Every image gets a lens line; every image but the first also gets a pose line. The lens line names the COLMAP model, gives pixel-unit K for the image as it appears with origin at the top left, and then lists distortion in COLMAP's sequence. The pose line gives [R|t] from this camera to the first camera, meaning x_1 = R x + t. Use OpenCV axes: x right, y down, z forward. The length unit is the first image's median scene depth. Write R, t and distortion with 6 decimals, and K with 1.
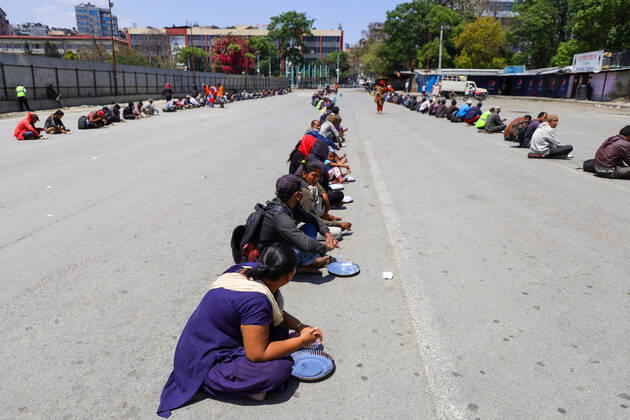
lens RADIAL K [[444.6, 0, 315.0], [0, 444.6, 210.0], [0, 0, 1]] dist [0.015711, -0.001538]
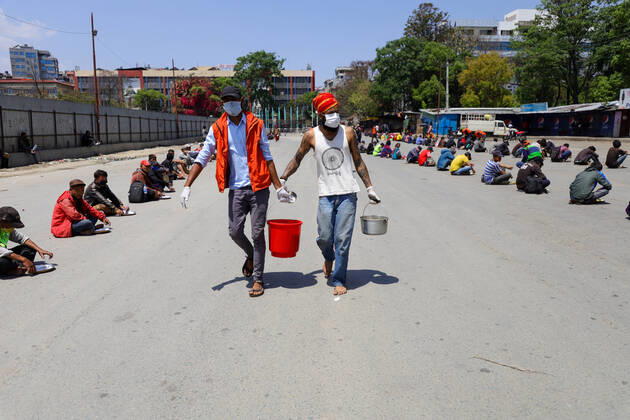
lens RADIAL K [[481.5, 0, 315.0], [0, 481.5, 210.0], [0, 0, 1]] dist [0.011956, 0.000673]
pose [[0.995754, -0.032582, 0.086097, -0.073982], [0.041497, 0.993724, -0.103876, -0.020289], [-0.082172, 0.107007, 0.990857, 0.074042]]
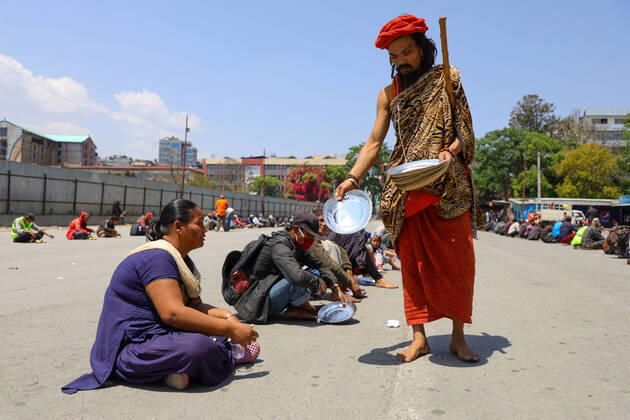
lens RADIAL K [[510.0, 0, 315.0], [0, 510.0, 210.0], [0, 0, 1]] dist [-0.002118, 0.001411]
pose [[0.986906, 0.015429, -0.160558, 0.008295], [-0.060655, 0.957852, -0.280785, 0.010851], [0.149459, 0.286847, 0.946246, 0.001204]]
